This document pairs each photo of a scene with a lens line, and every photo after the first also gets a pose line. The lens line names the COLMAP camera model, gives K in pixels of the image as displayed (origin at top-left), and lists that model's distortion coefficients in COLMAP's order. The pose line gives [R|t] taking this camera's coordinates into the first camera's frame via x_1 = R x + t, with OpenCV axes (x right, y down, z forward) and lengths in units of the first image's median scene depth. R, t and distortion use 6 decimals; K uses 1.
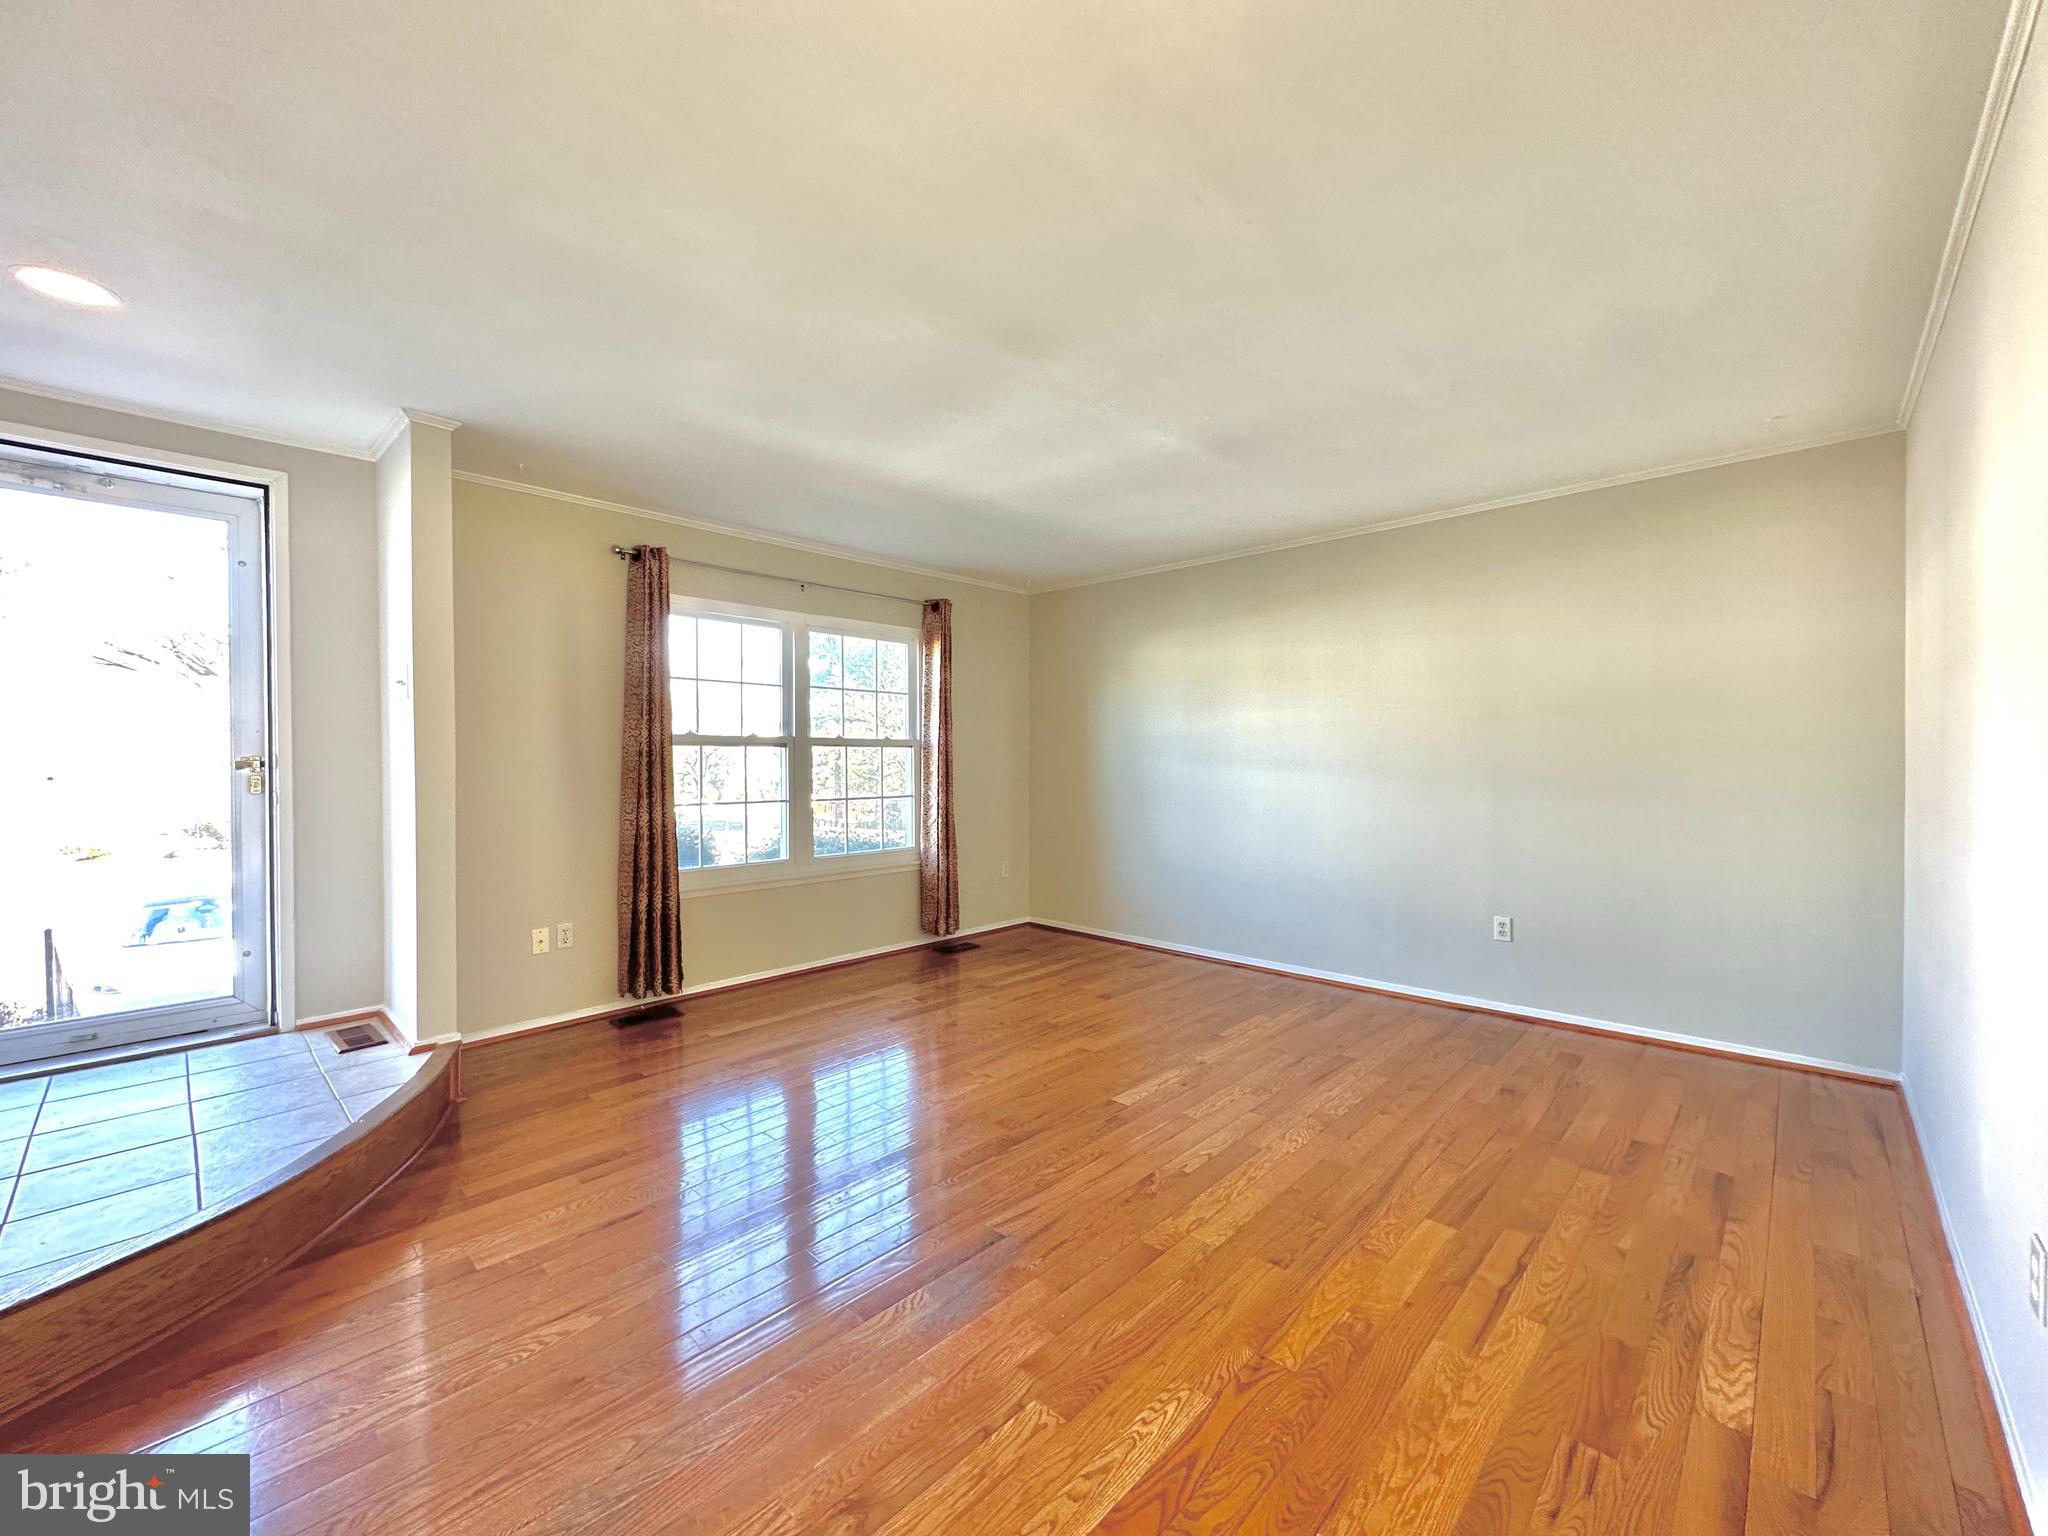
lens RADIAL K [[815.6, 0, 1024.0], [0, 815.6, 768.0], [0, 0, 1]] dist [-0.002383, 0.000620]
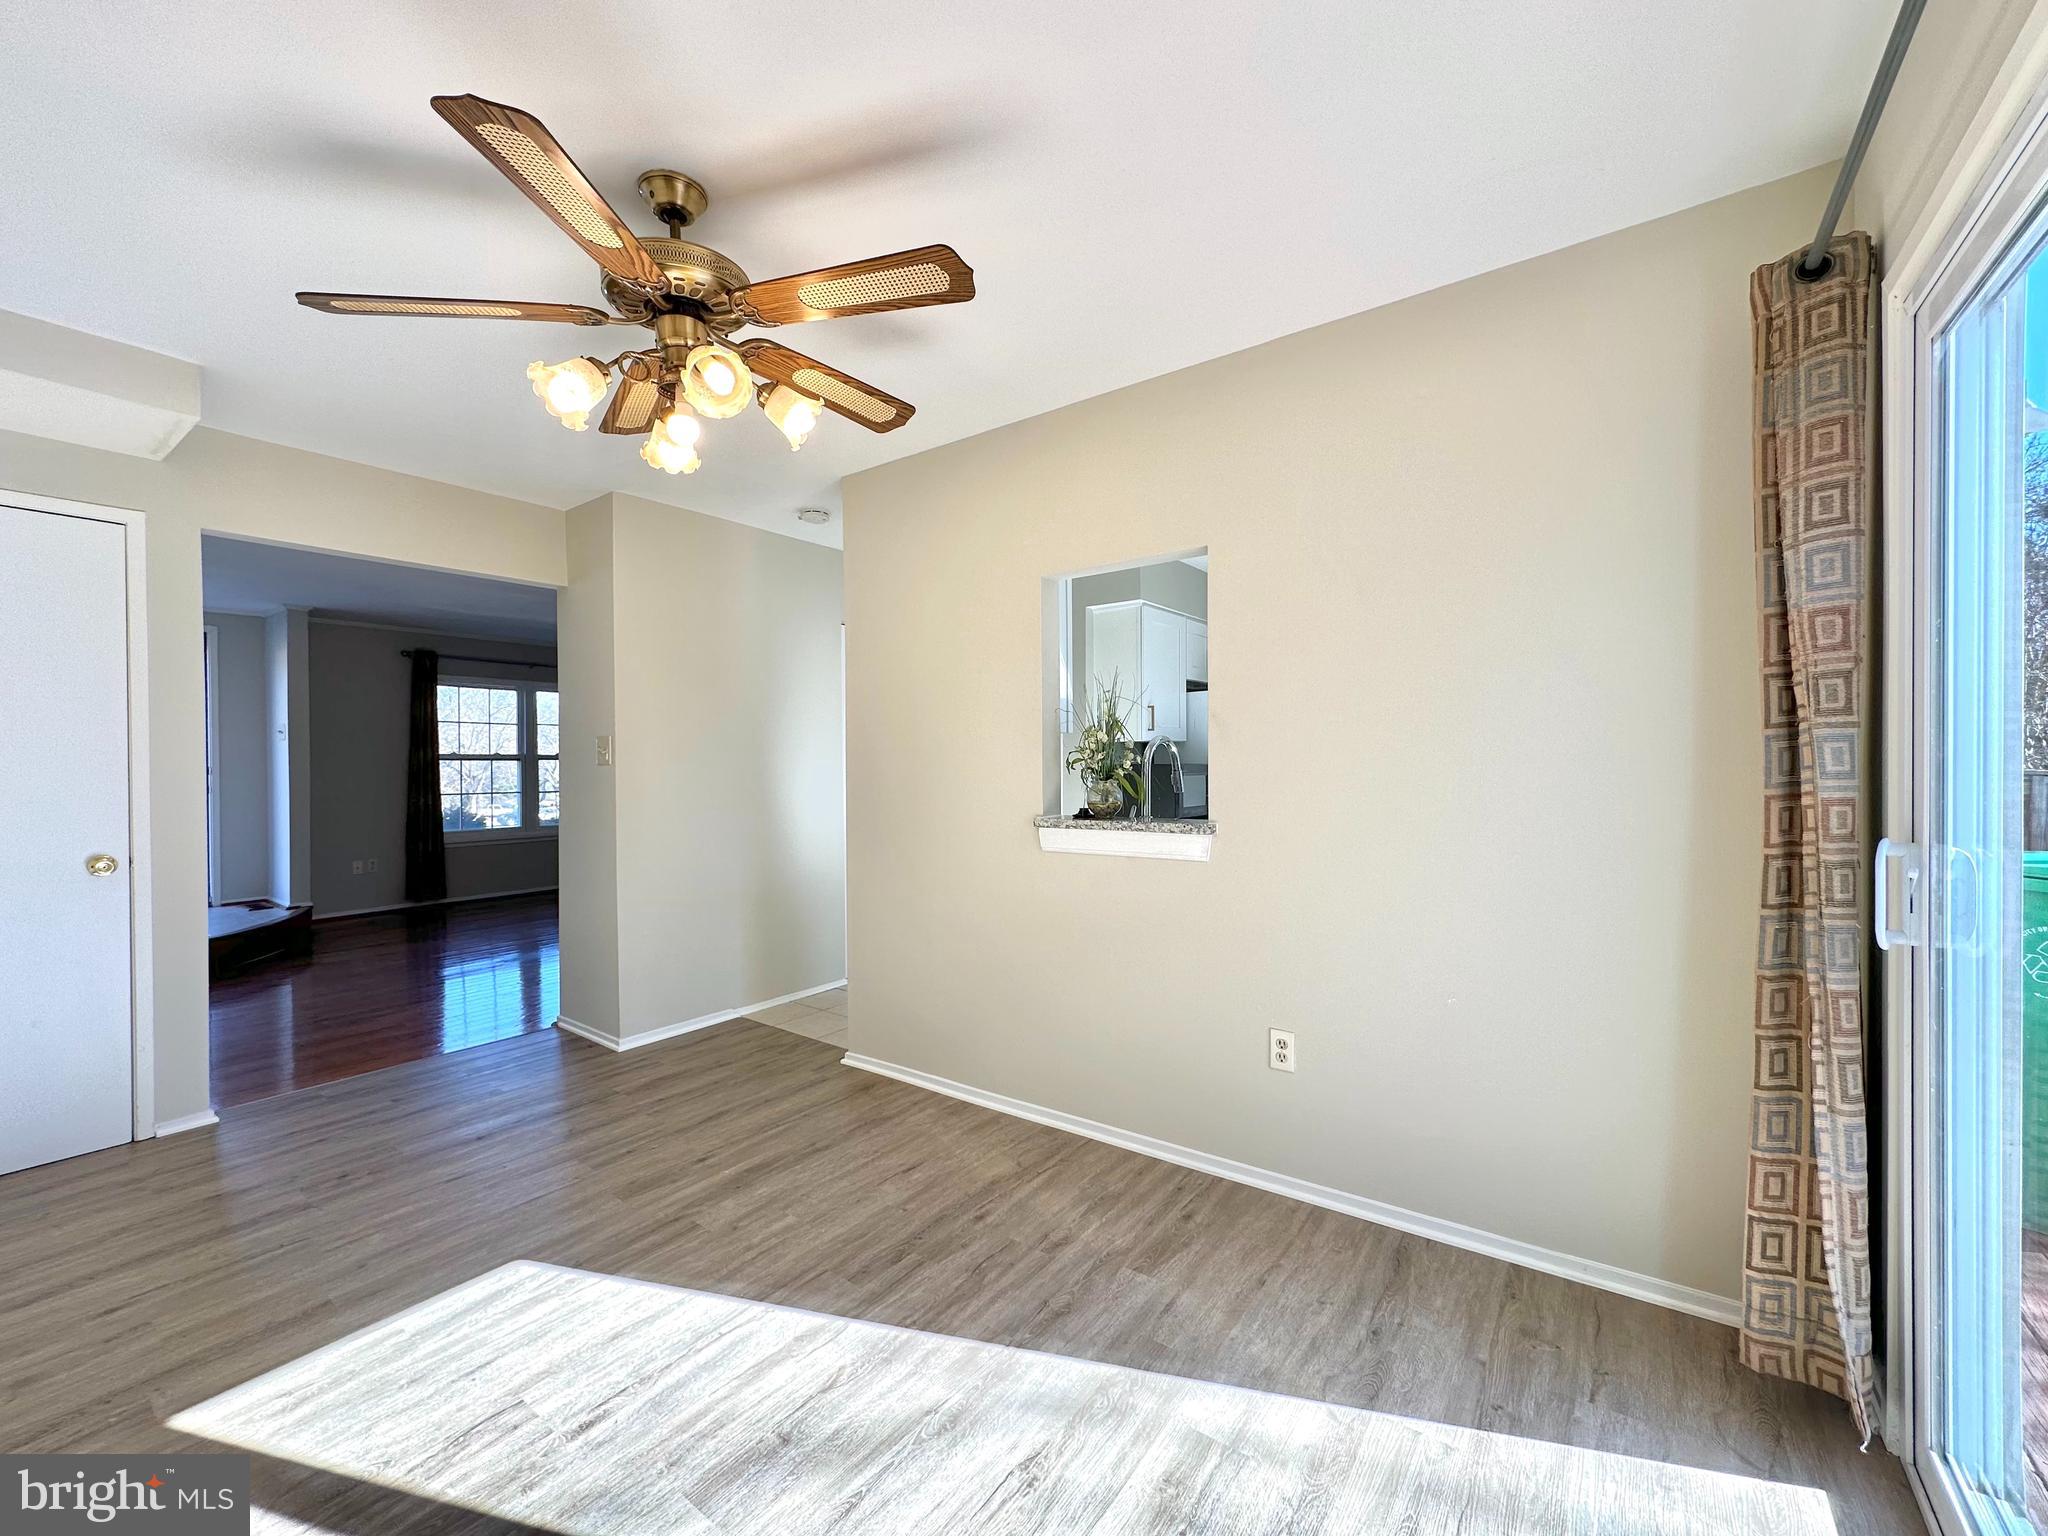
lens RADIAL K [[815.6, 0, 1024.0], [0, 815.6, 768.0], [0, 0, 1]] dist [-0.002383, 0.000620]
pose [[0.991341, -0.002977, 0.131282, 0.626453], [0.004016, 0.999963, -0.007645, 0.007659], [-0.131254, 0.008106, 0.991316, -0.972149]]
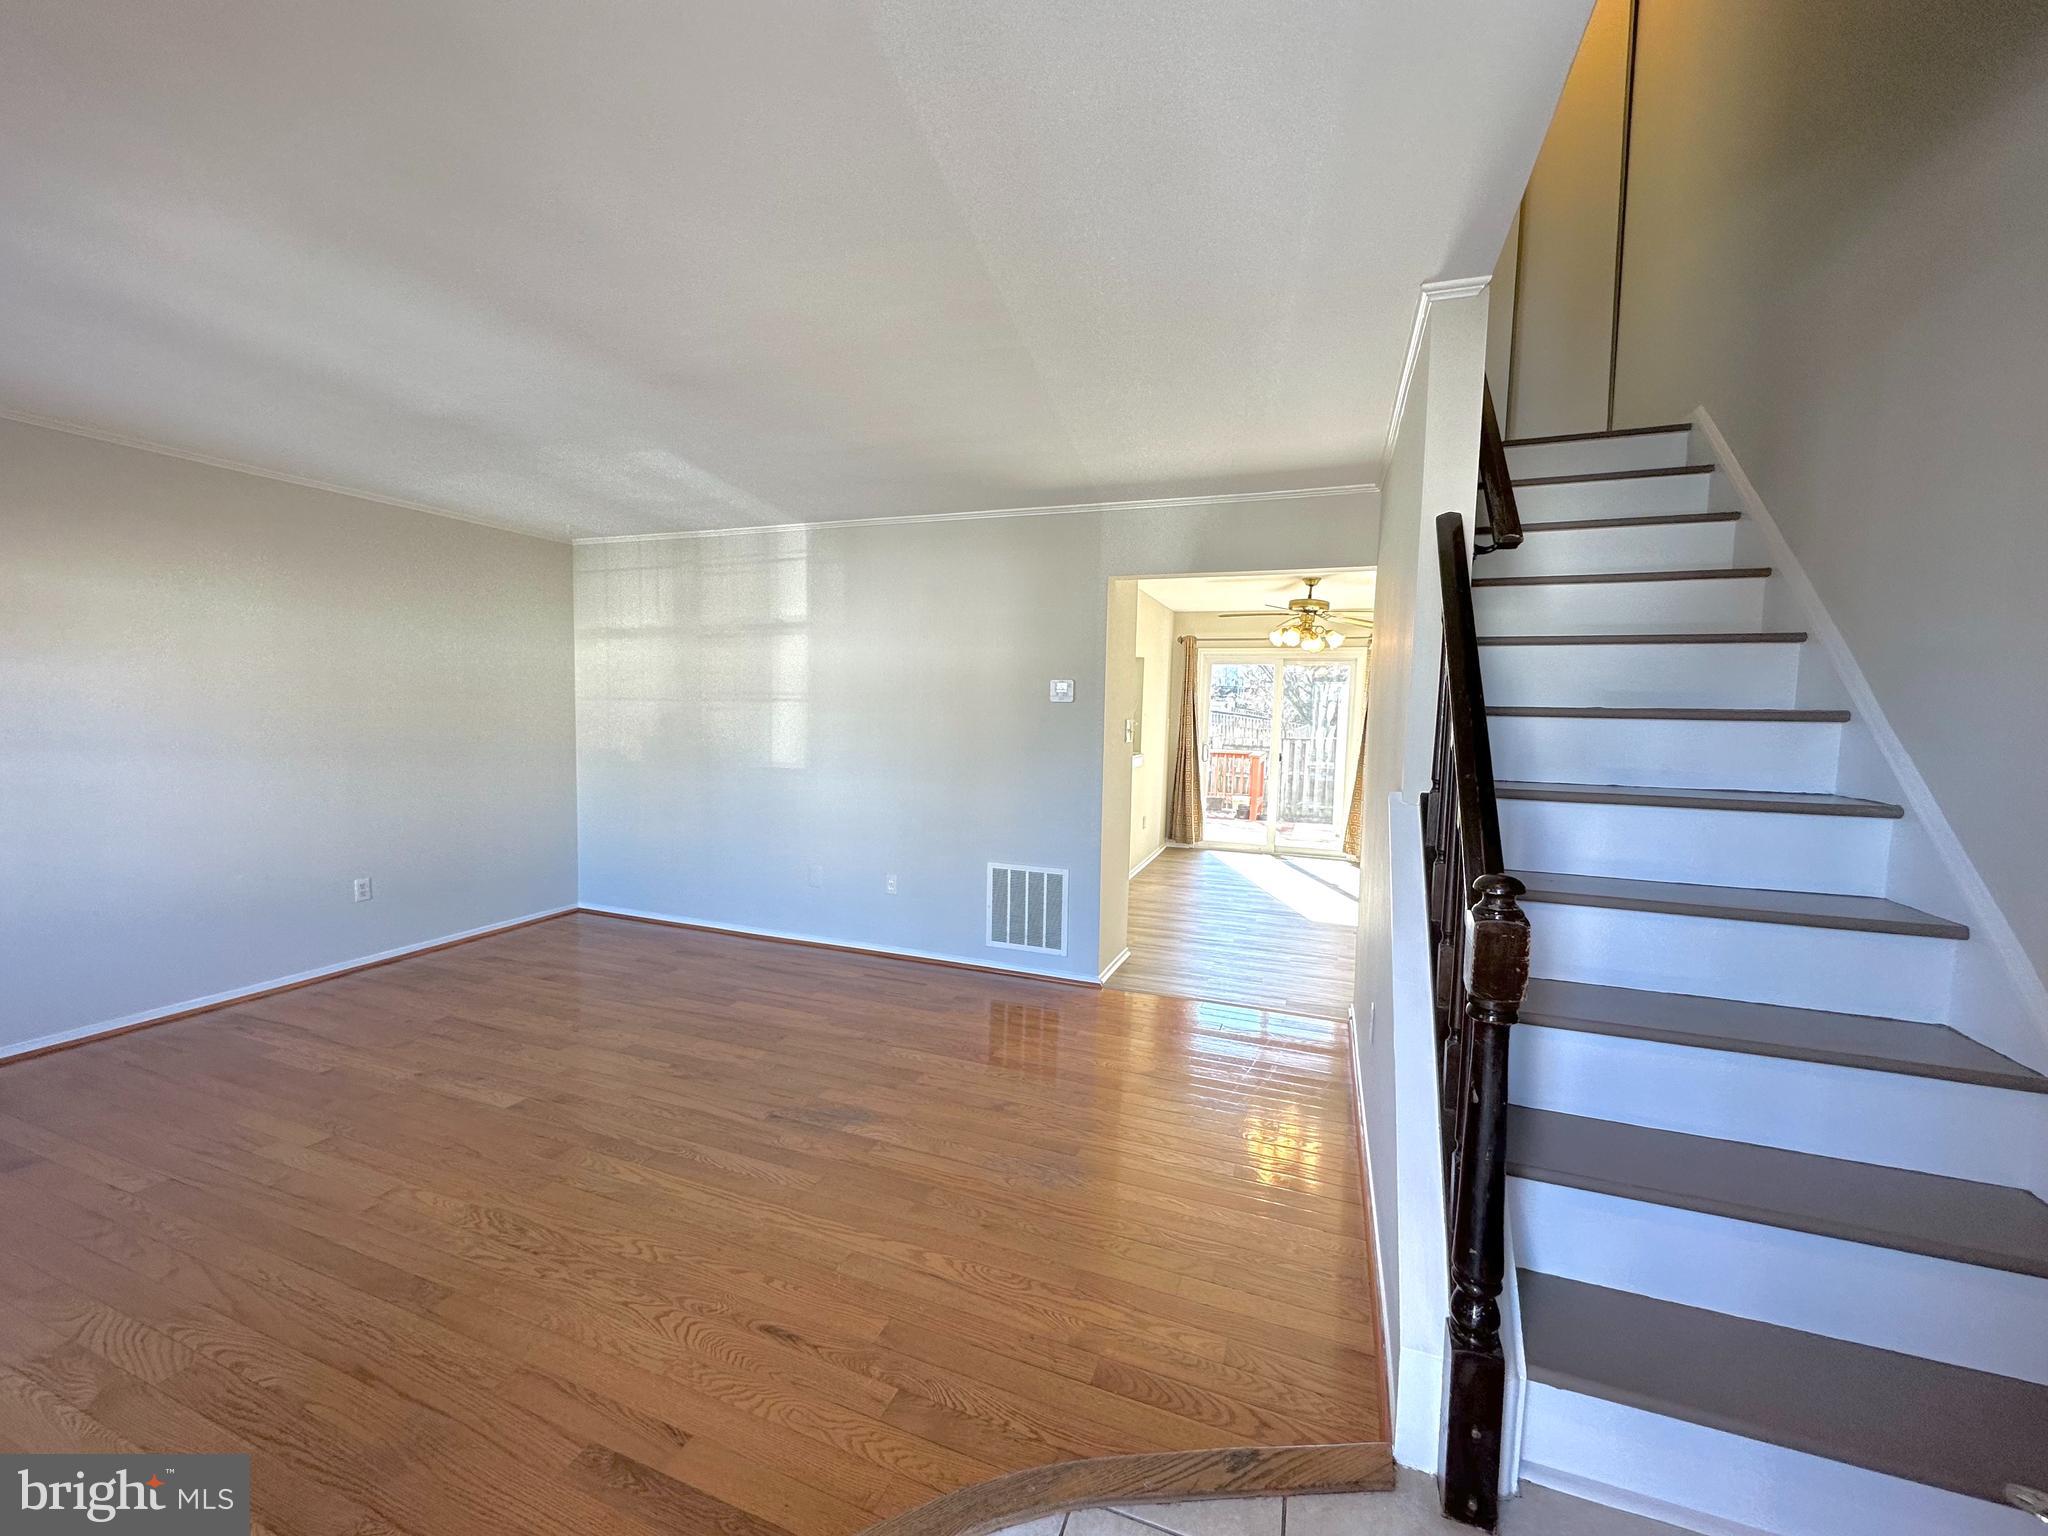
lens RADIAL K [[815.6, 0, 1024.0], [0, 815.6, 768.0], [0, 0, 1]] dist [-0.002383, 0.000620]
pose [[-0.388395, -0.070806, 0.918769, -0.754041], [-0.008598, 0.997279, 0.073221, -0.052150], [-0.921453, 0.020539, -0.387947, 0.615394]]
